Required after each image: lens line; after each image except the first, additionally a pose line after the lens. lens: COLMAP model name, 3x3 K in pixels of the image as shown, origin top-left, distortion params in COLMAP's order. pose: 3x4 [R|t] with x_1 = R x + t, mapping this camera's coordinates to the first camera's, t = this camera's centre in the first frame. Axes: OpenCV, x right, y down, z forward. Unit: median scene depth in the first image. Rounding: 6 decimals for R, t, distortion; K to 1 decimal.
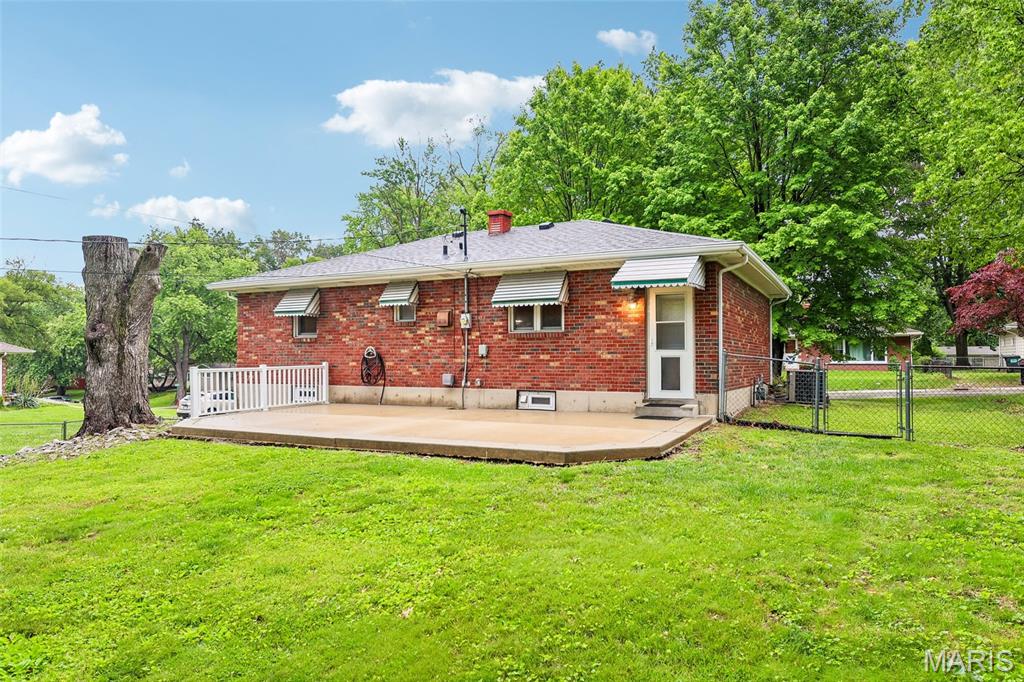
lens RADIAL K [[656.0, 0, 513.2], [0, 656.0, 341.3], [0, 0, 1]] dist [0.009039, 0.011103]
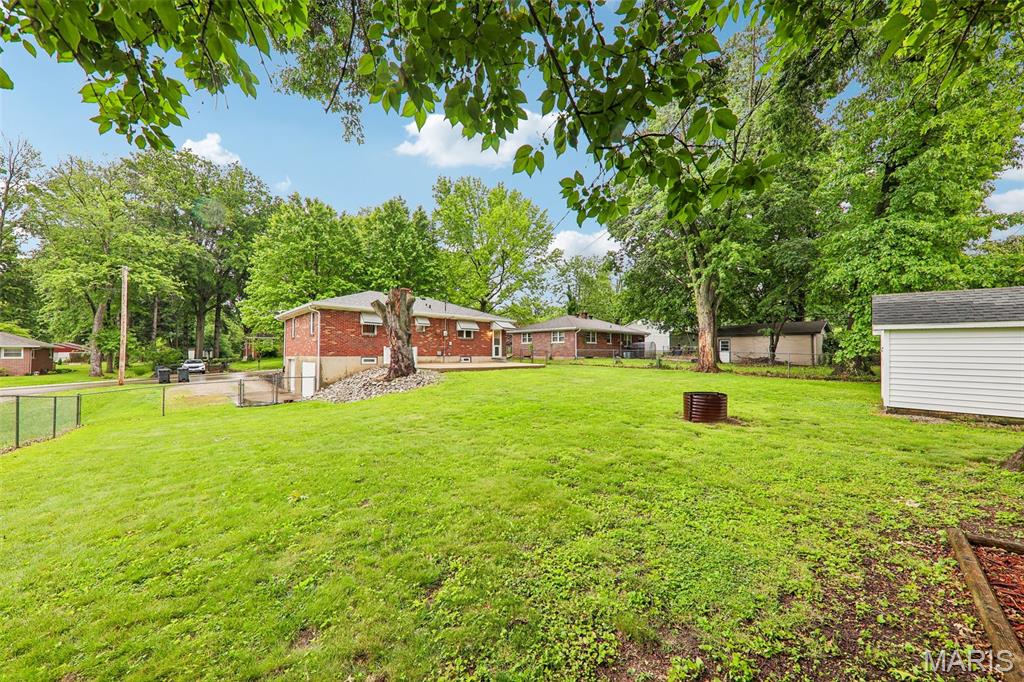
lens RADIAL K [[352.1, 0, 506.8], [0, 352.1, 344.1], [0, 0, 1]] dist [0.001079, -0.001044]
pose [[0.344251, 0.029620, 0.938410, -1.513659], [-0.031582, 0.999302, -0.019956, 0.041323], [-0.938346, -0.022767, 0.344946, 0.205981]]
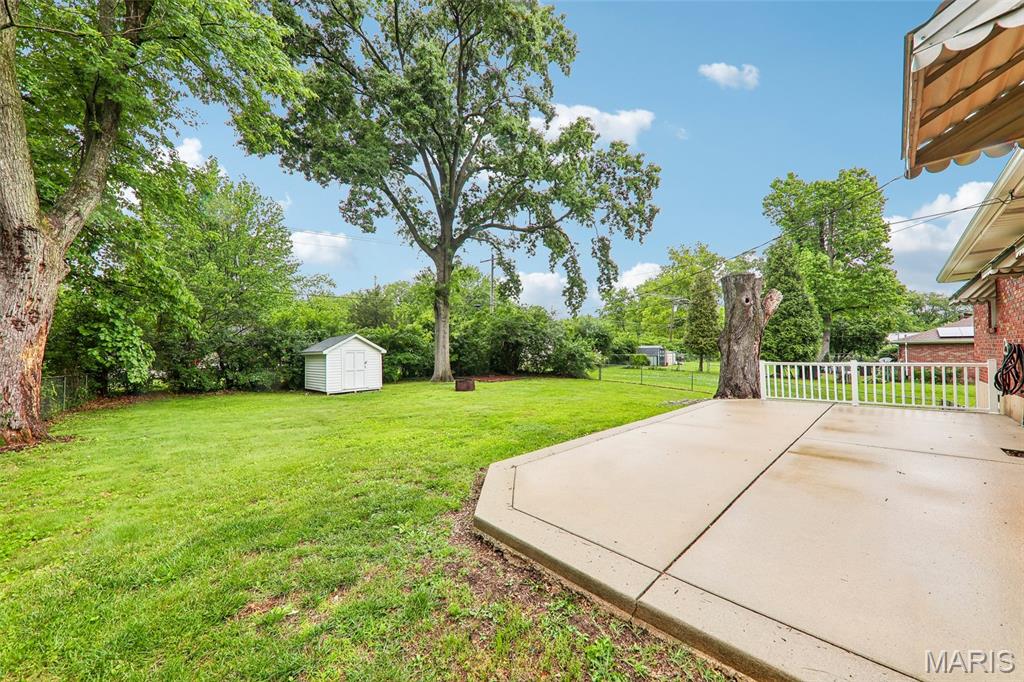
lens RADIAL K [[352.1, 0, 508.9], [0, 352.1, 341.4], [0, 0, 1]] dist [0.001079, -0.001044]
pose [[-0.352351, -0.015972, -0.935731, 0.344299], [0.034065, 0.998973, -0.029878, 0.004860], [0.935248, -0.042403, -0.351446, 0.725800]]
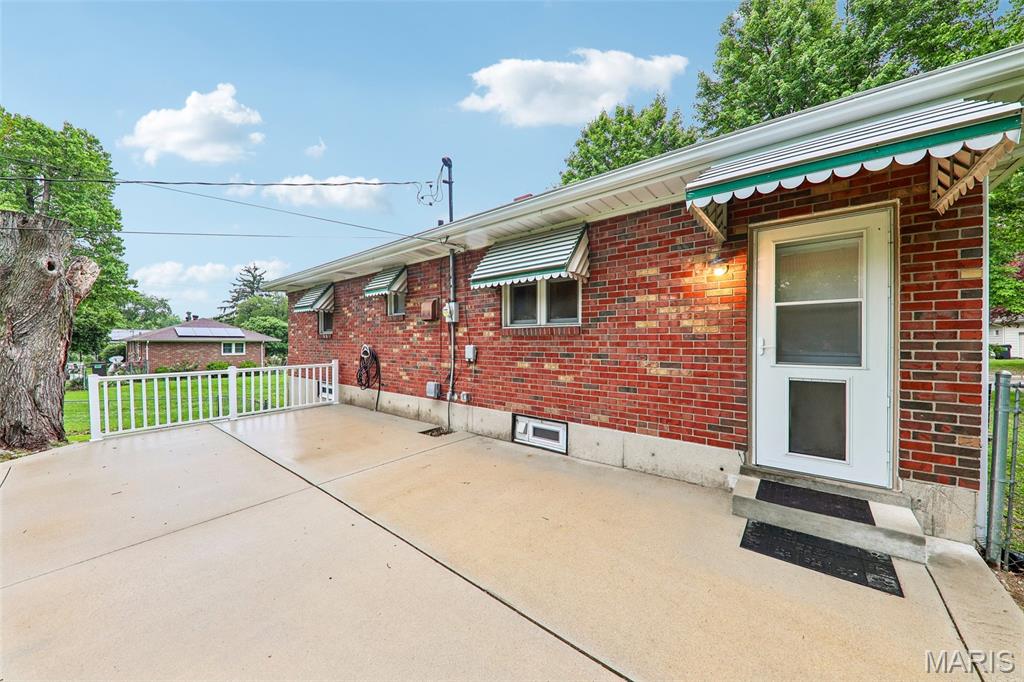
lens RADIAL K [[352.1, 0, 509.2], [0, 352.1, 341.9], [0, 0, 1]] dist [0.001079, -0.001044]
pose [[0.977883, 0.003114, -0.209131, 0.077868], [0.002524, 0.999641, 0.026683, -0.008506], [0.209139, -0.026621, 0.977524, 0.649932]]
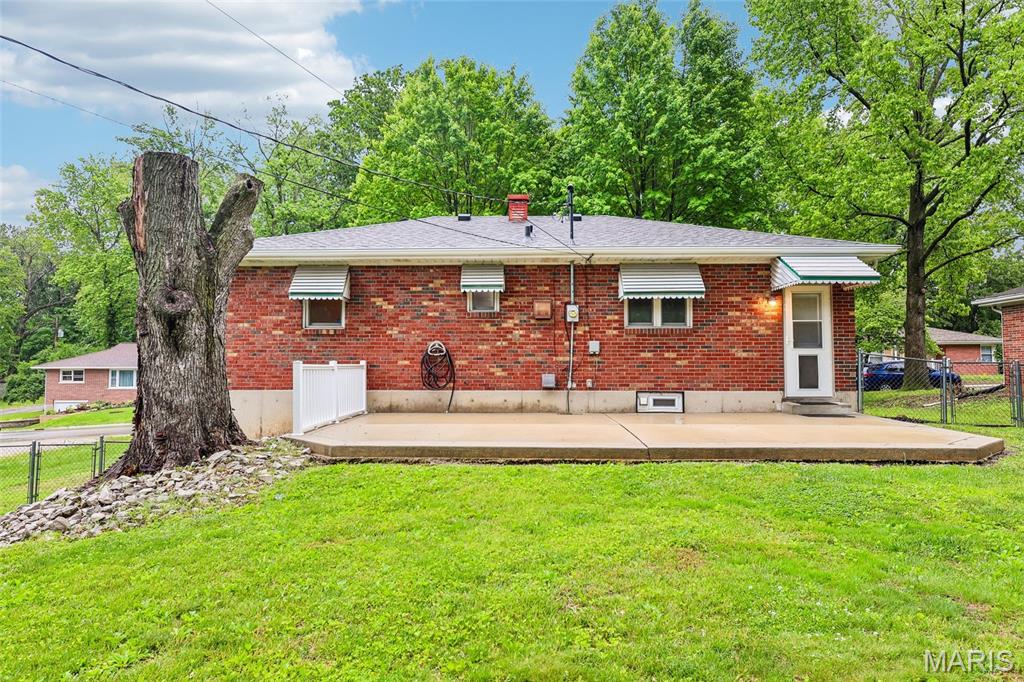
lens RADIAL K [[656.0, 0, 509.3], [0, 656.0, 336.7], [0, 0, 1]] dist [0.009039, 0.011103]
pose [[0.903207, 0.026120, 0.428410, -0.543669], [-0.014333, 0.999425, -0.030715, 0.029166], [-0.428966, 0.021602, 0.903062, 0.256516]]
